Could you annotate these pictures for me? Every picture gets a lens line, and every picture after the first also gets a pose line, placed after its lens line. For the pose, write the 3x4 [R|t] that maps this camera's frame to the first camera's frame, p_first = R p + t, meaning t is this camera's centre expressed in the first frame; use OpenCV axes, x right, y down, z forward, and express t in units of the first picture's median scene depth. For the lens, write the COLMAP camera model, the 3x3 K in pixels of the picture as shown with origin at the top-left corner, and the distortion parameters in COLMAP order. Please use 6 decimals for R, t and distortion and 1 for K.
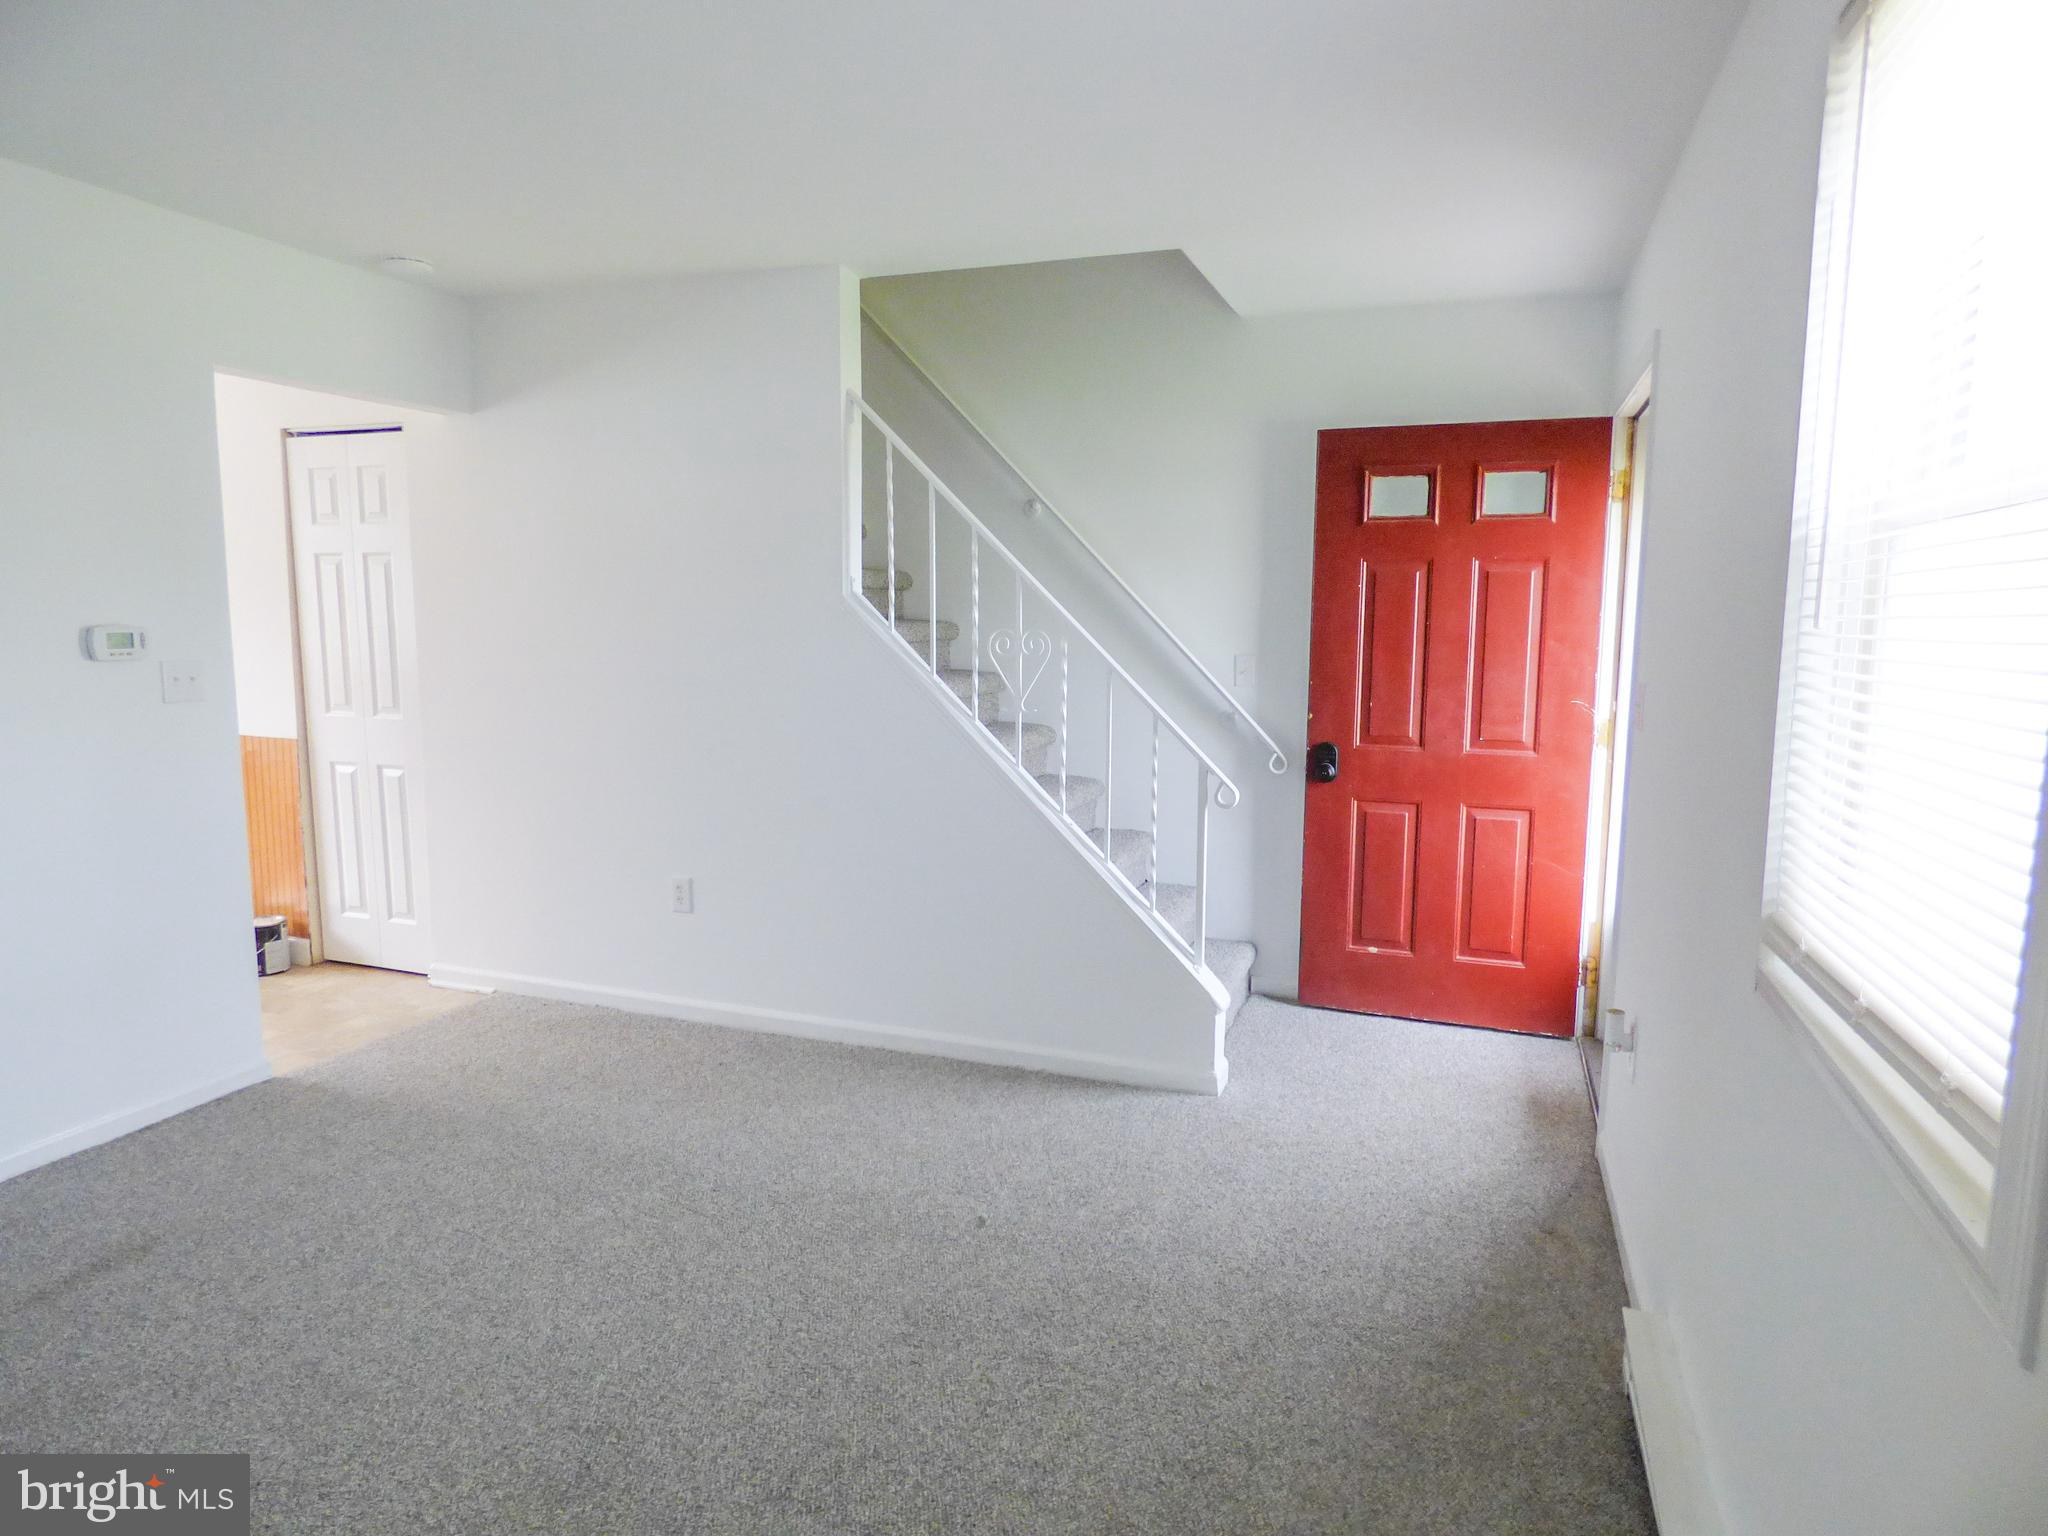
lens RADIAL K [[1226.4, 0, 1032.6], [0, 1226.4, 770.9], [0, 0, 1]] dist [-0.013910, 0.002333]
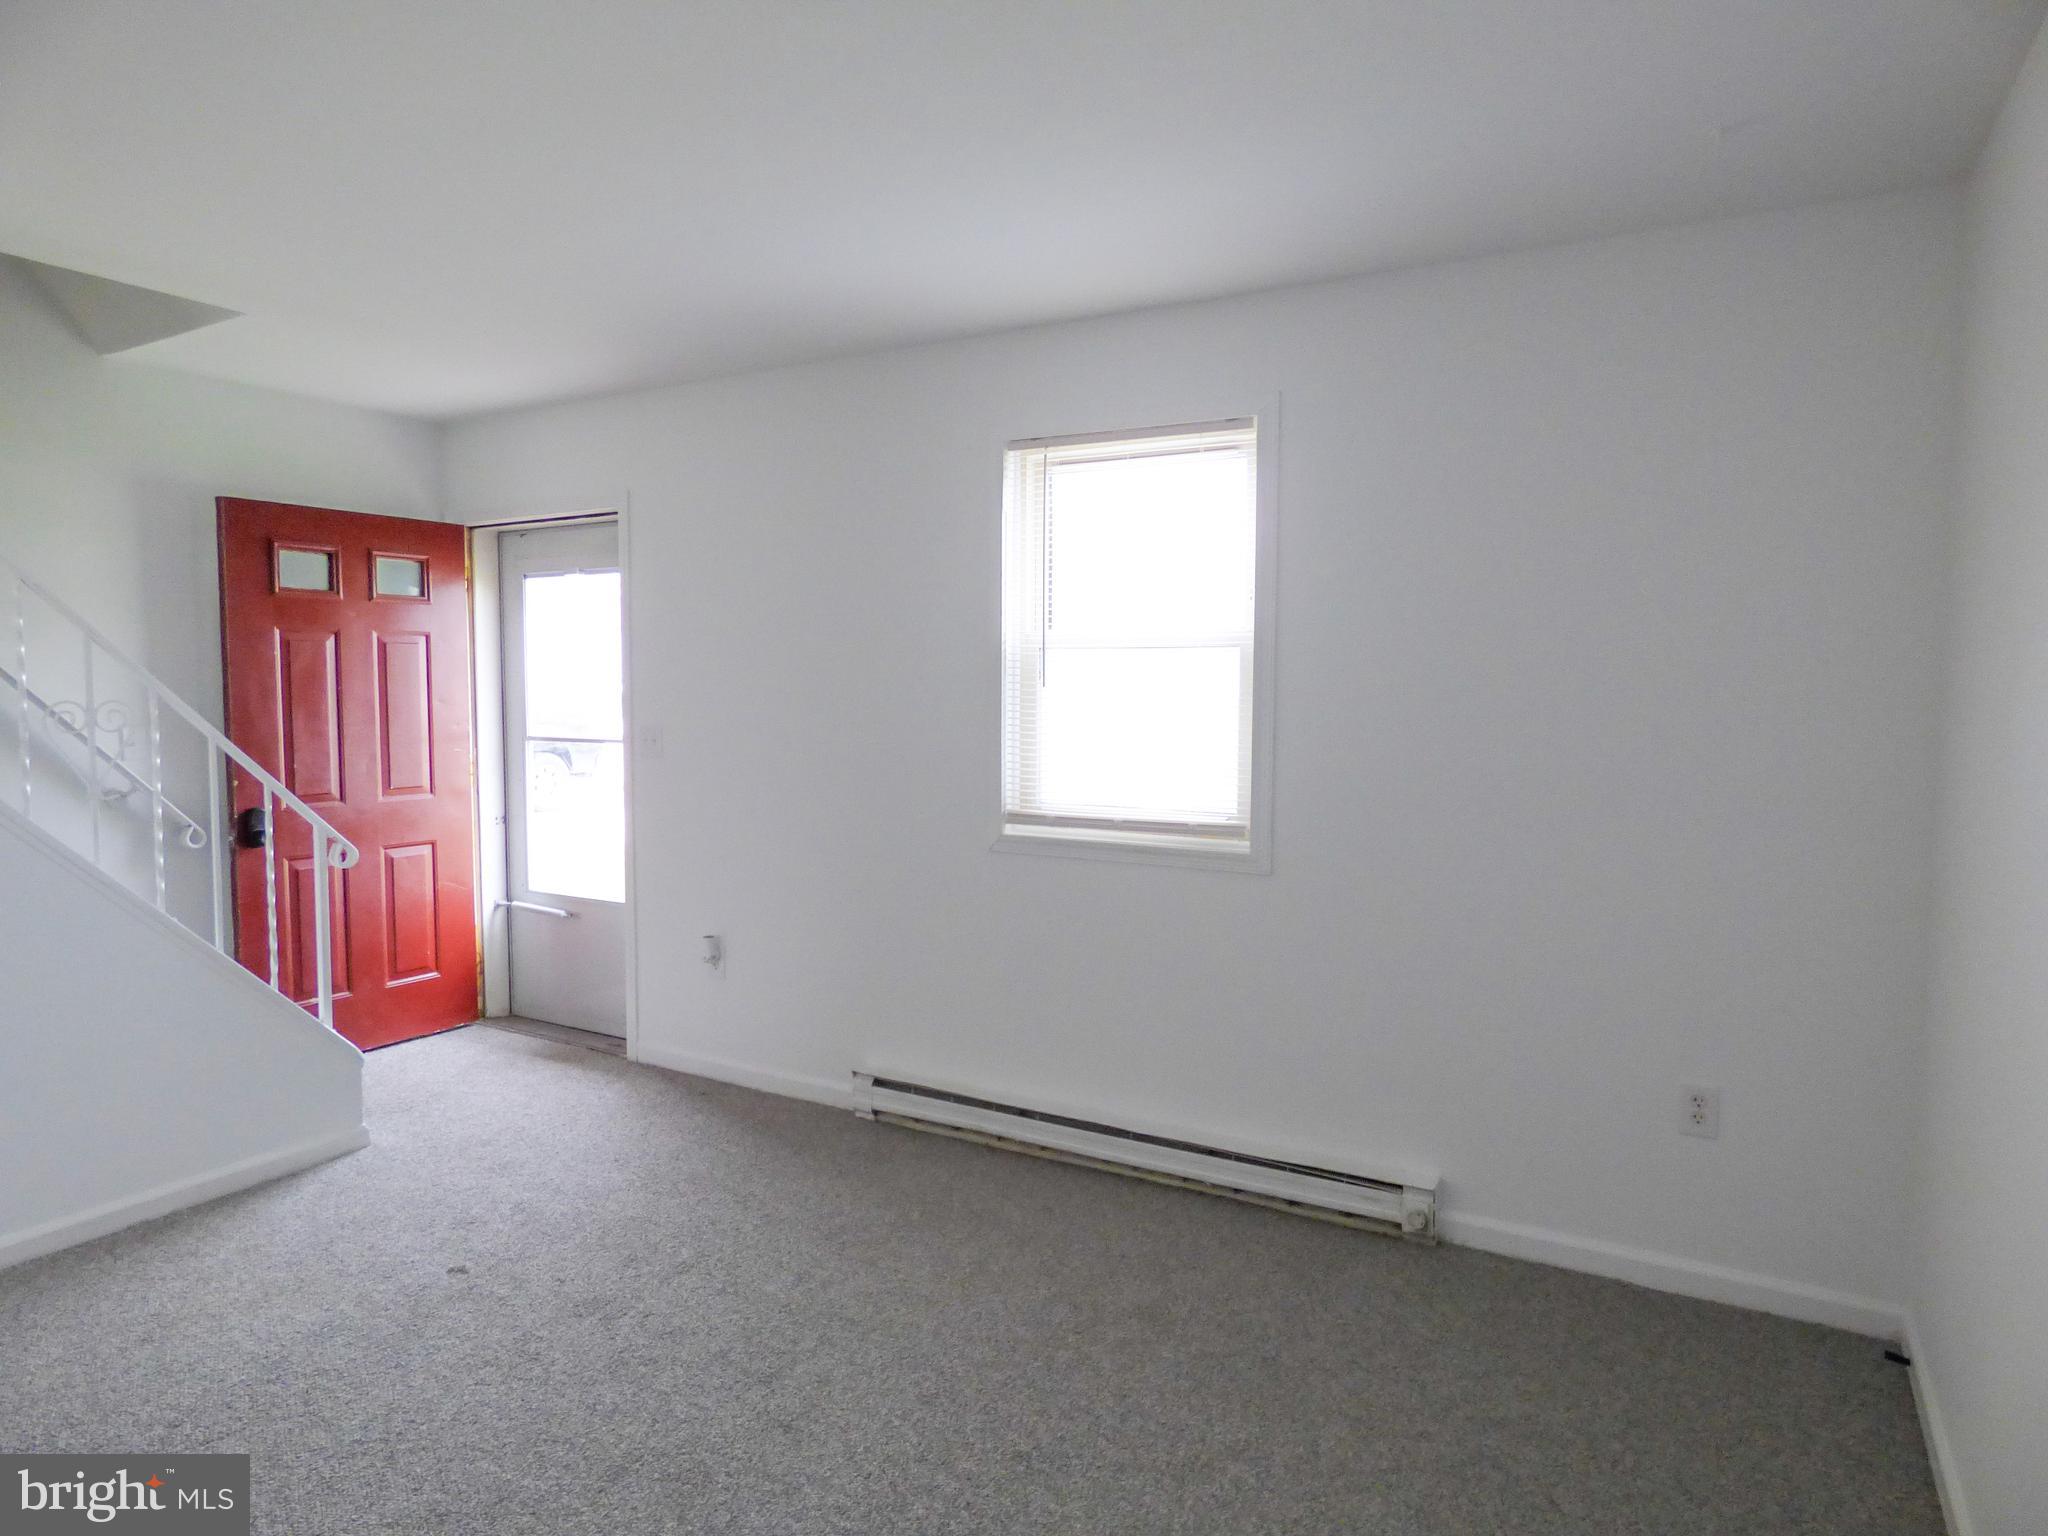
lens RADIAL K [[1226.4, 0, 1017.2], [0, 1226.4, 766.6], [0, 0, 1]] dist [-0.013910, 0.002333]
pose [[0.173218, -0.072775, 0.982191, -0.653035], [0.125963, 0.990713, 0.051192, -0.030176], [-0.976795, 0.114853, 0.180776, 0.217227]]
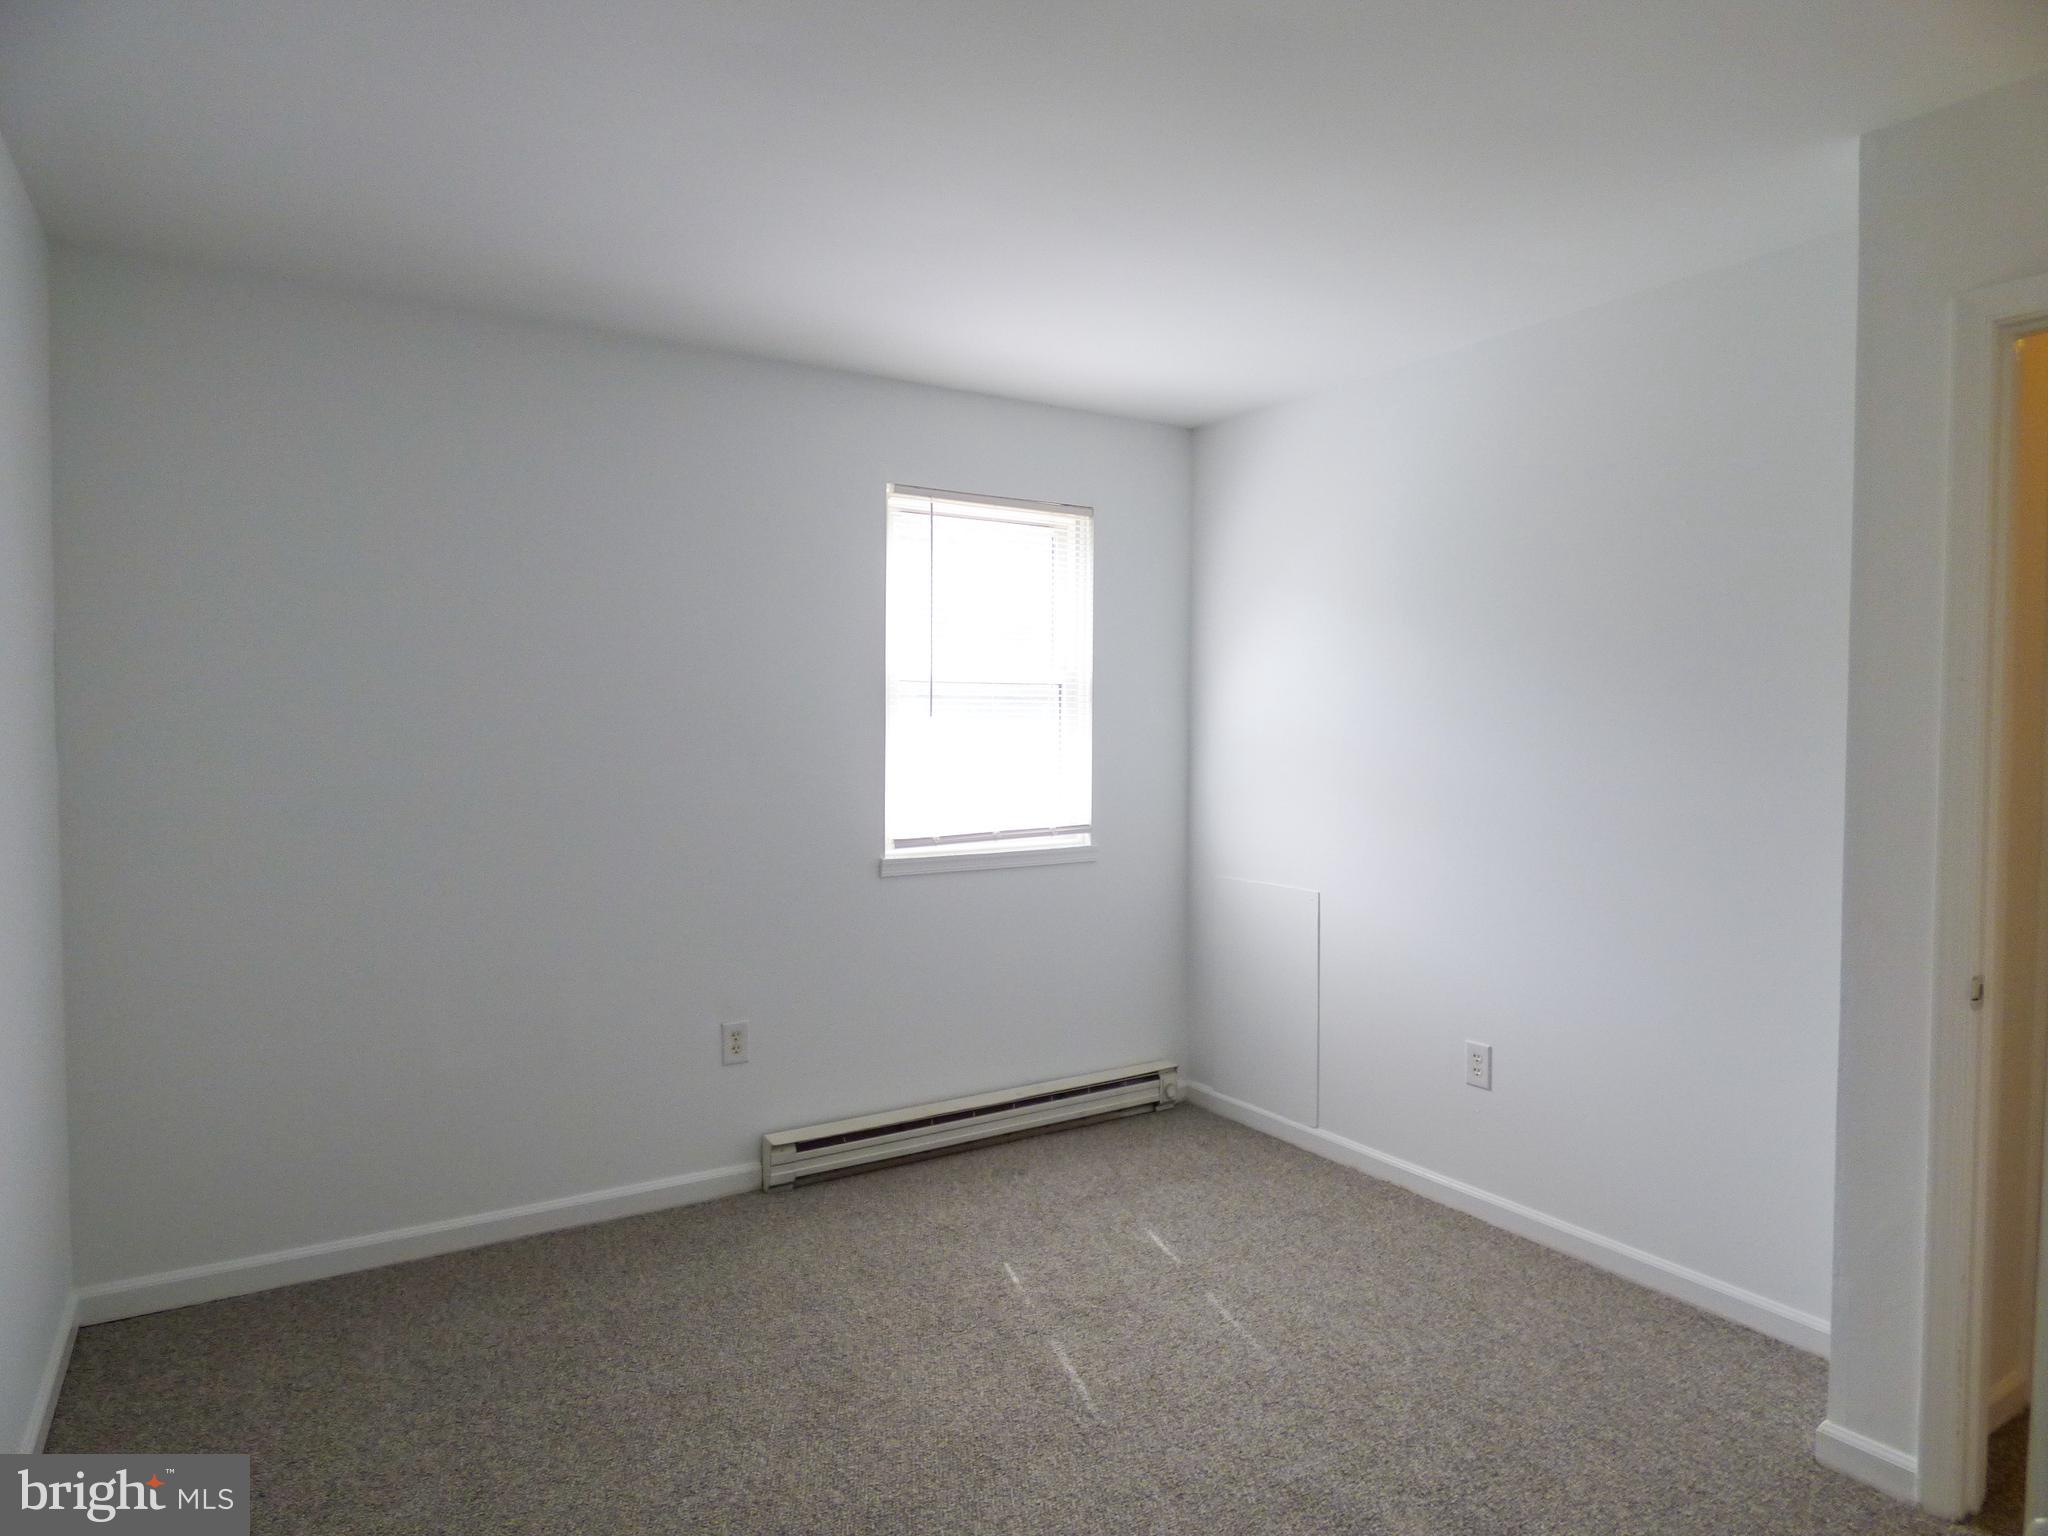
lens RADIAL K [[1226.4, 0, 975.9], [0, 1226.4, 752.9], [0, 0, 1]] dist [-0.013910, 0.002333]
pose [[-0.797747, -0.021829, 0.602597, -0.379434], [0.074390, 0.988148, 0.134277, -0.138285], [-0.598386, 0.151947, -0.786668, 1.089760]]
